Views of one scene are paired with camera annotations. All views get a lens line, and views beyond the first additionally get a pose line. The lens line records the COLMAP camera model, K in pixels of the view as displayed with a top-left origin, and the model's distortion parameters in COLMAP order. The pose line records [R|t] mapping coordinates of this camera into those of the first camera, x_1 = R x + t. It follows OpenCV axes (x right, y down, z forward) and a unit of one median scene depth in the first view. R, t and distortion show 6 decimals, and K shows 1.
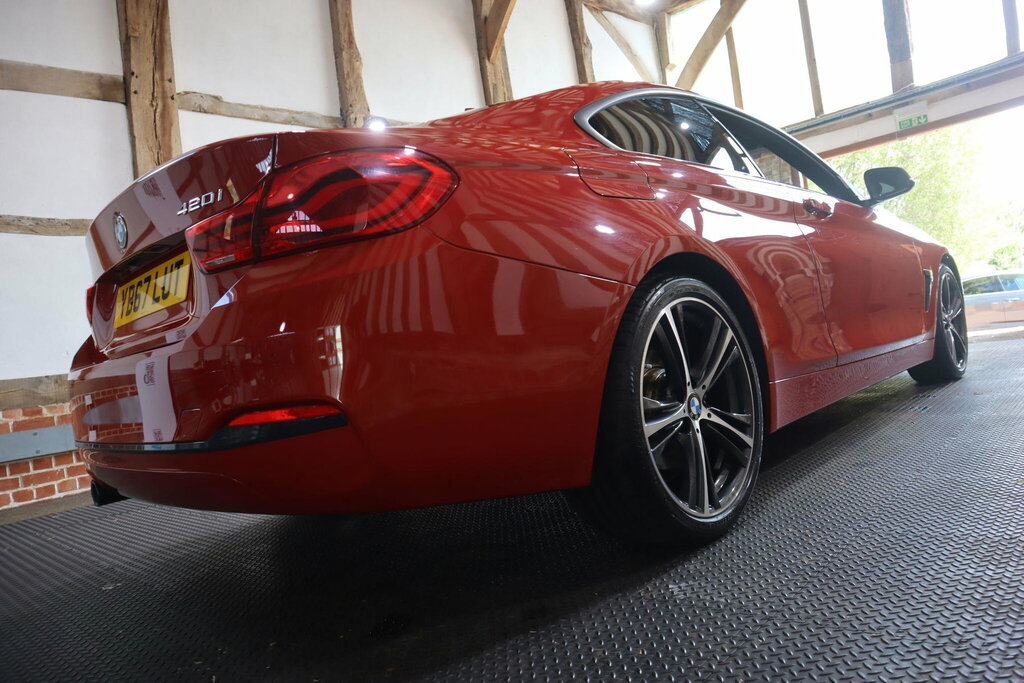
lens RADIAL K [[707.5, 0, 516.7], [0, 707.5, 342.8], [0, 0, 1]] dist [-0.111408, 0.064221]
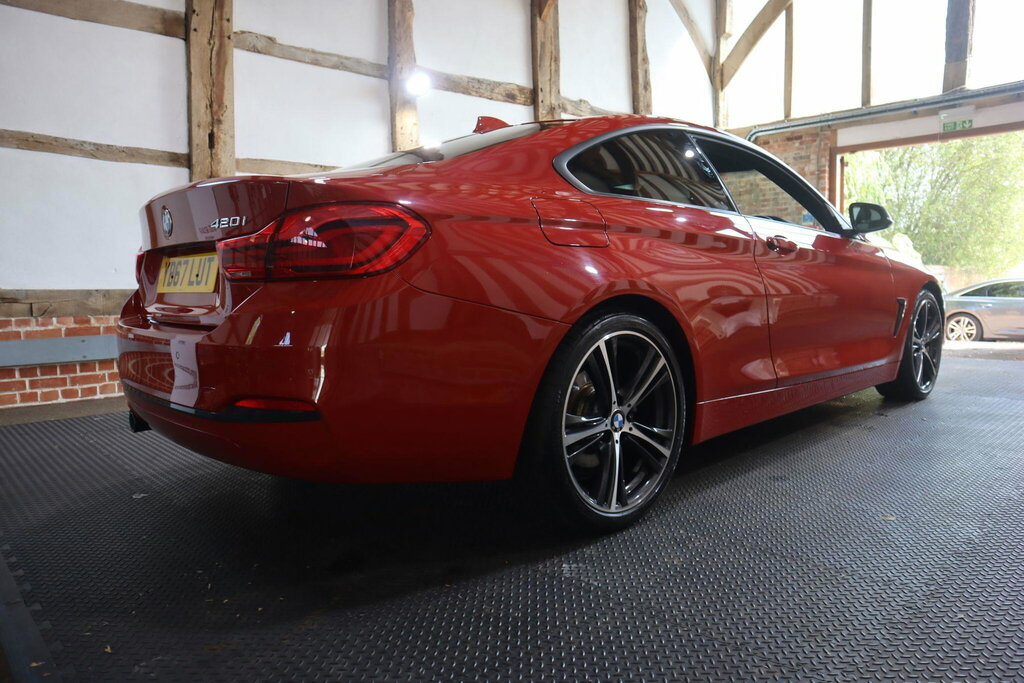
lens RADIAL K [[707.5, 0, 516.7], [0, 707.5, 342.8], [0, 0, 1]] dist [-0.111408, 0.064221]
pose [[0.991328, 0.124602, -0.041745, 0.049146], [-0.120025, 0.987882, 0.098400, -0.060181], [0.053500, -0.092536, 0.994271, -0.086444]]
